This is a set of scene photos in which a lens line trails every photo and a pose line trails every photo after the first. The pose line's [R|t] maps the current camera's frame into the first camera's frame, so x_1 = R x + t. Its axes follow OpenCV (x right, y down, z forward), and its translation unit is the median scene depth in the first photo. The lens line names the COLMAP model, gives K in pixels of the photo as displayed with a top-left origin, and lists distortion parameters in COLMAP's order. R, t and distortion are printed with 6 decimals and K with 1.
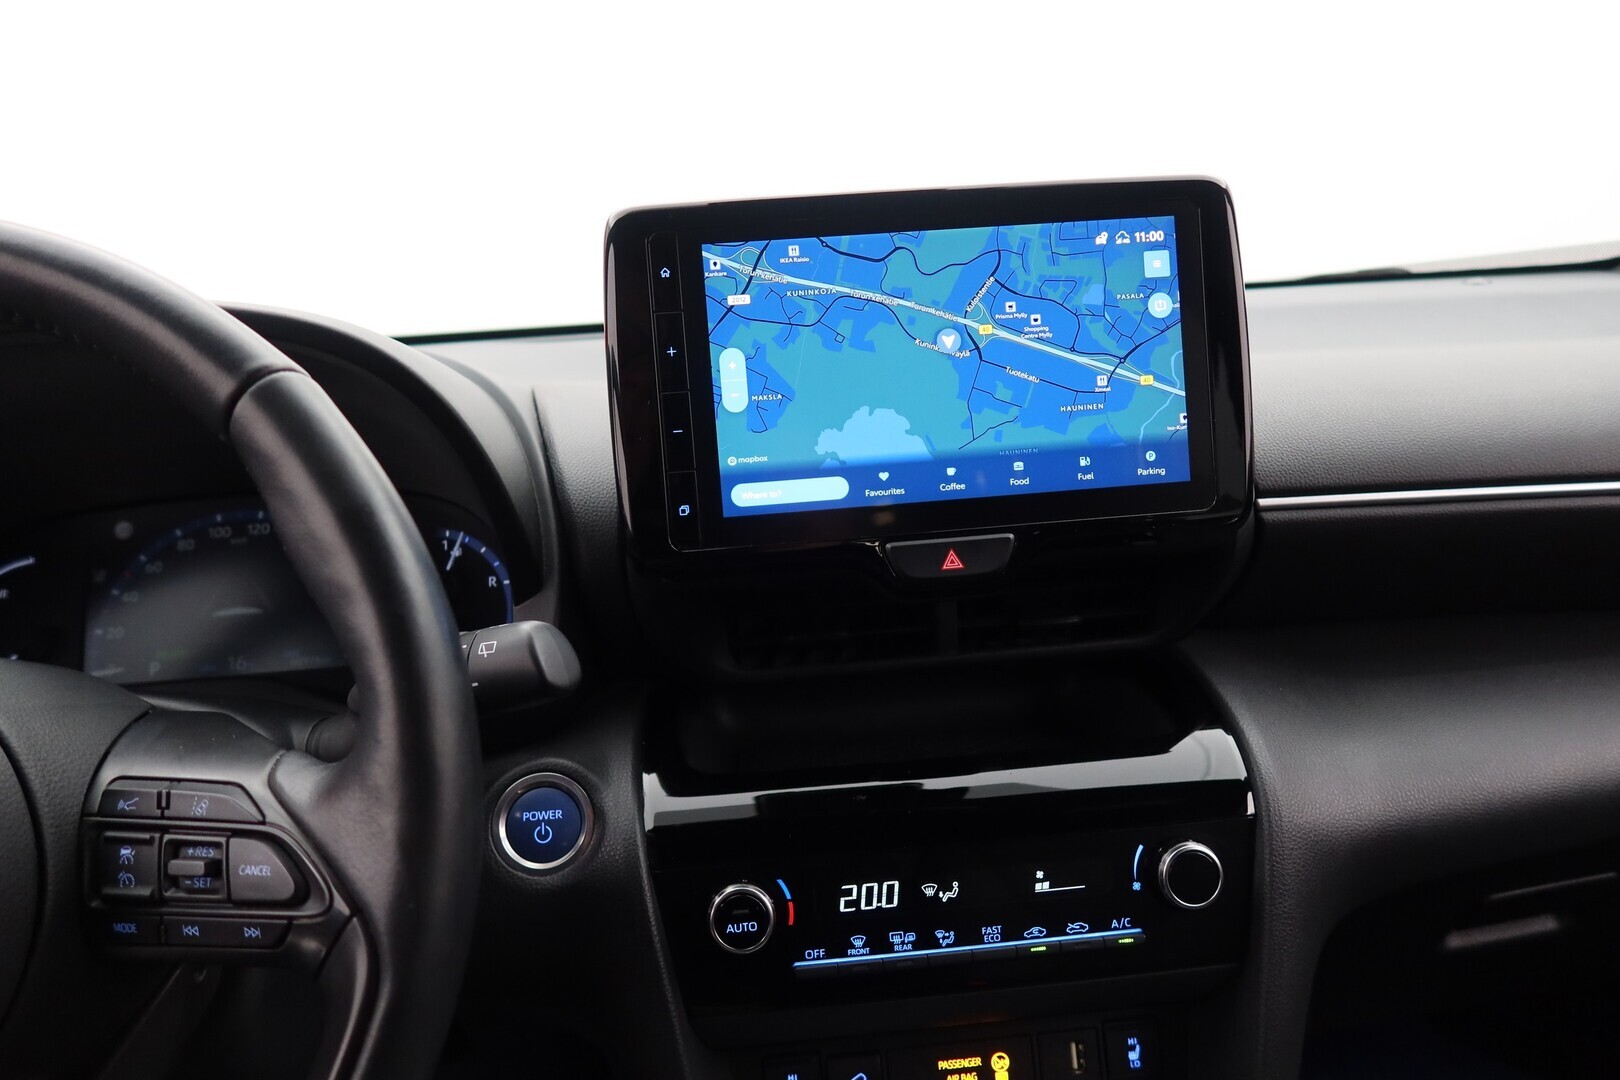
lens RADIAL K [[1114.3, 0, 810.0], [0, 1114.3, 540.0], [0, 0, 1]] dist [-0.027126, -0.000577]
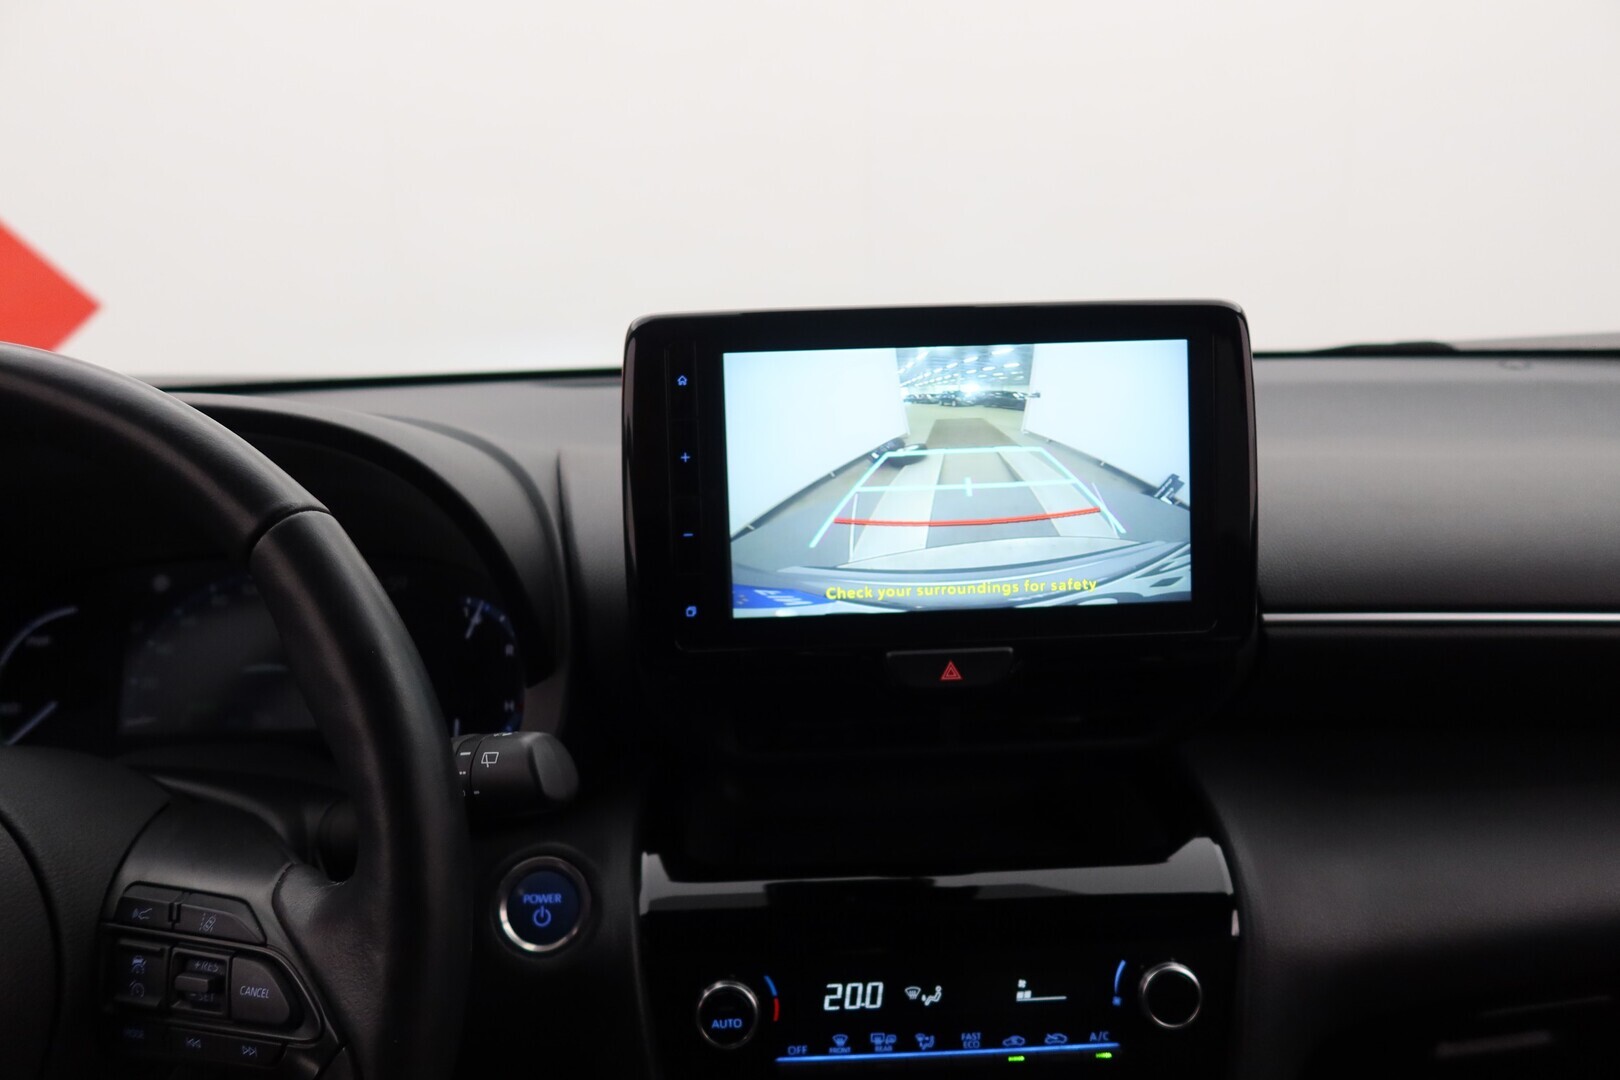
lens RADIAL K [[1114.3, 0, 810.0], [0, 1114.3, 540.0], [0, 0, 1]] dist [-0.027126, -0.000577]
pose [[0.998289, 0.045264, -0.037025, 0.032404], [-0.044995, 0.998955, 0.008061, -0.108189], [0.037351, -0.006381, 0.999282, -0.023428]]
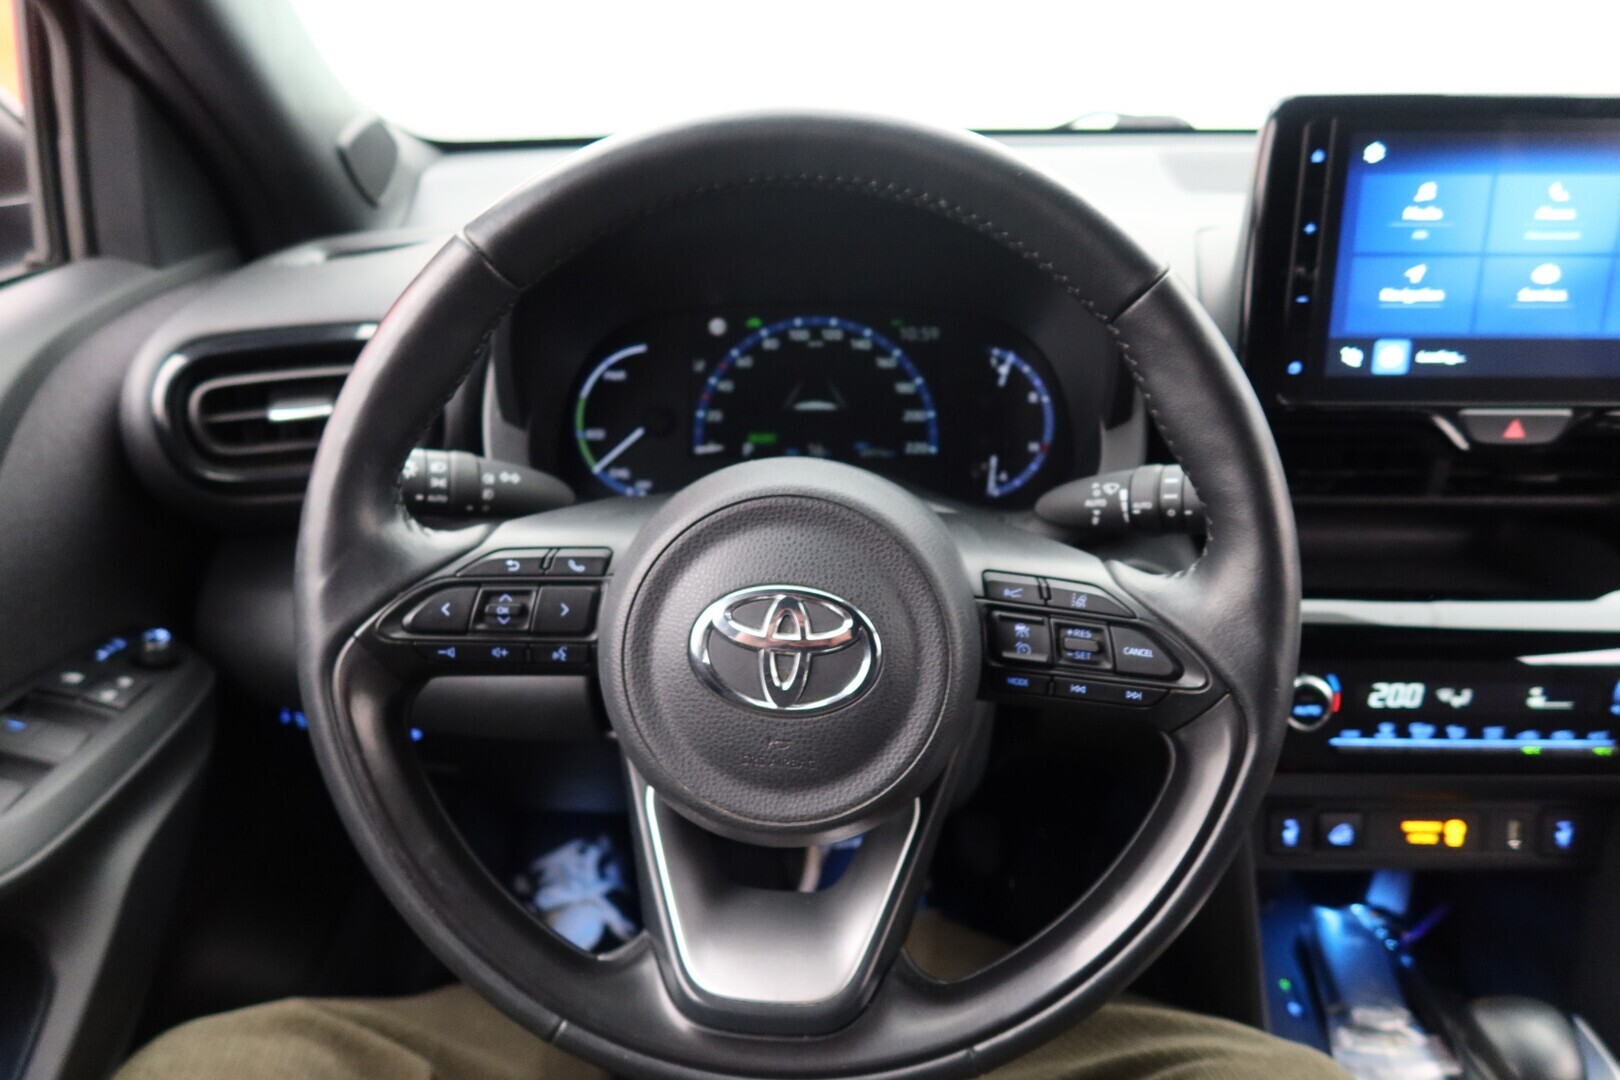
lens RADIAL K [[1114.3, 0, 810.0], [0, 1114.3, 540.0], [0, 0, 1]] dist [-0.027126, -0.000577]
pose [[0.992815, 0.094264, -0.073712, -0.527983], [-0.076036, 0.972606, 0.219671, -0.069872], [0.092400, -0.212488, 0.972785, -0.226380]]
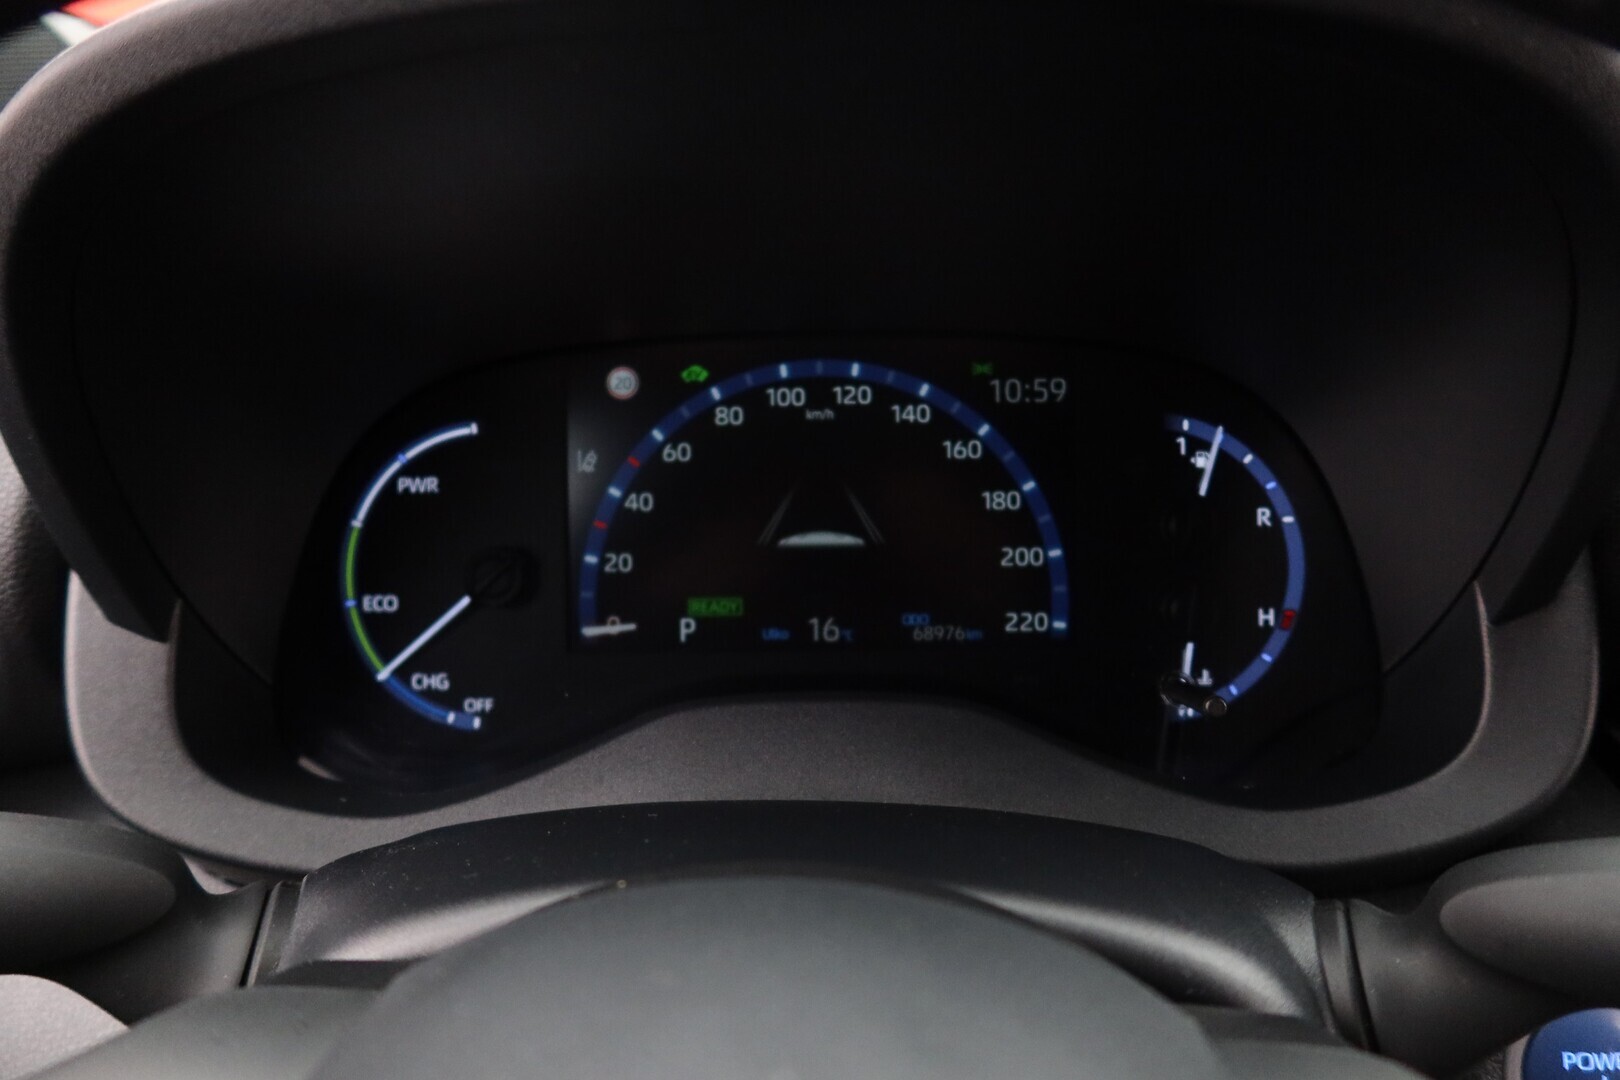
lens RADIAL K [[1131.4, 0, 814.2], [0, 1131.4, 556.5], [0, 0, 1]] dist [0.005016, -0.000879]
pose [[0.994037, 0.078258, -0.075929, -0.593607], [-0.058964, 0.971544, 0.229404, -0.078983], [0.091721, -0.223559, 0.970365, 0.521360]]
